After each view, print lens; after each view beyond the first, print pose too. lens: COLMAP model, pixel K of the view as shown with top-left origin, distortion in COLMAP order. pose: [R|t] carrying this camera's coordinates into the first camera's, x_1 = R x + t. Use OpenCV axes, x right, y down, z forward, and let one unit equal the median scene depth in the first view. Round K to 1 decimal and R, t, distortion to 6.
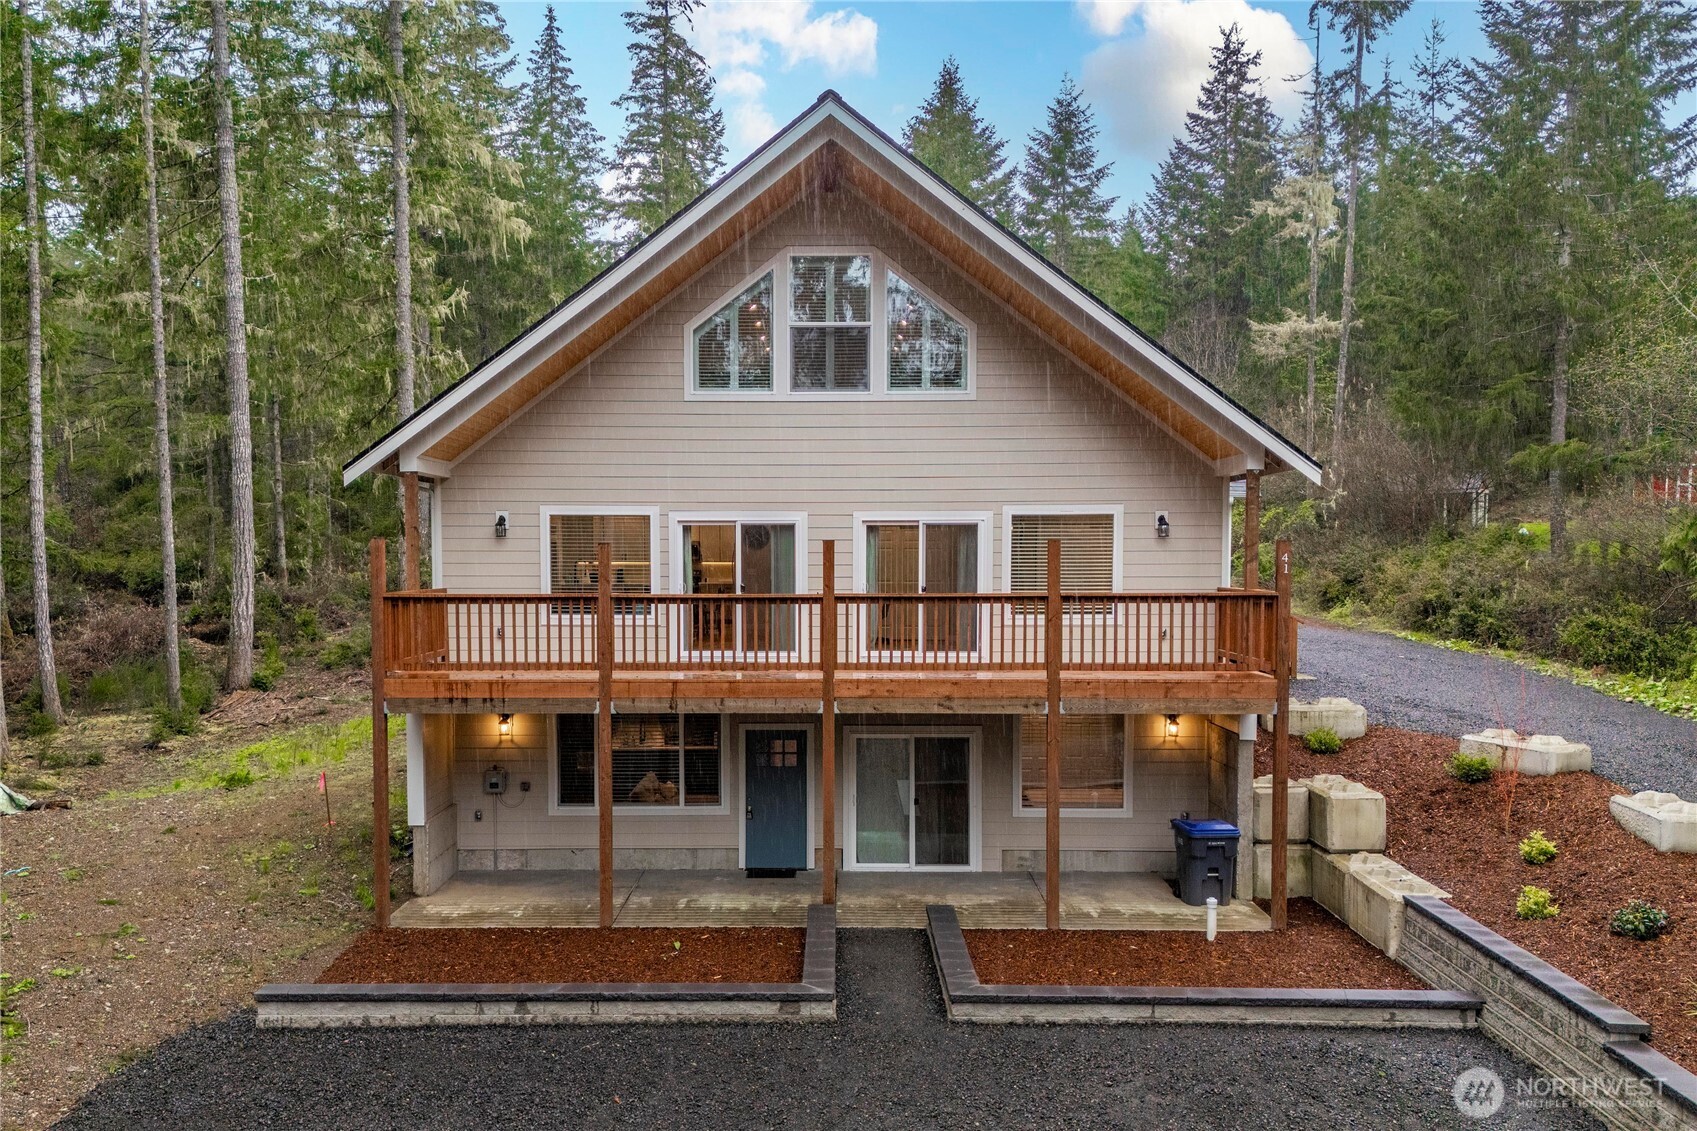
lens RADIAL K [[1274.6, 0, 800.9], [0, 1274.6, 616.6], [0, 0, 1]] dist [0.056288, -0.003230]
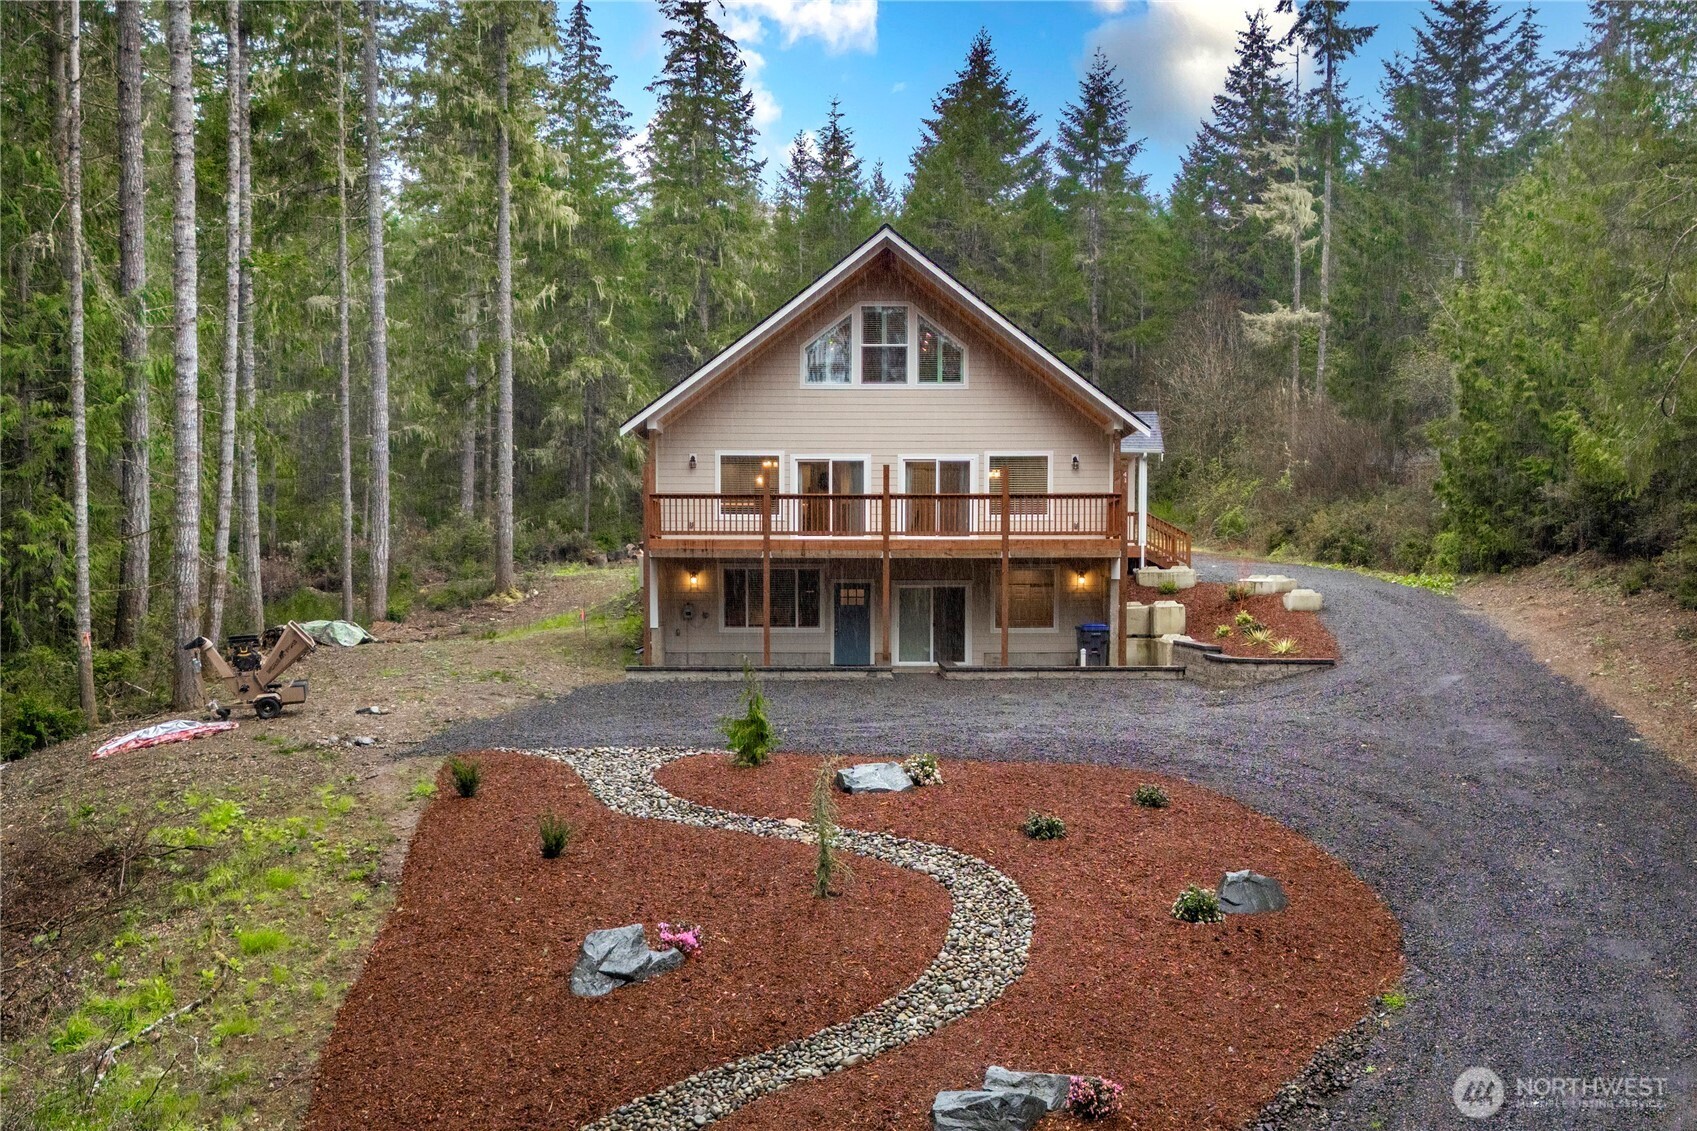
lens RADIAL K [[1624.8, 0, 848.5], [0, 1624.8, 565.5], [0, 0, 1]] dist [0.105643, -0.002717]
pose [[0.999687, 0.001479, 0.024976, -0.078330], [-0.000263, 0.998817, -0.048627, 0.171484], [-0.025019, 0.048605, 0.998505, -1.162079]]
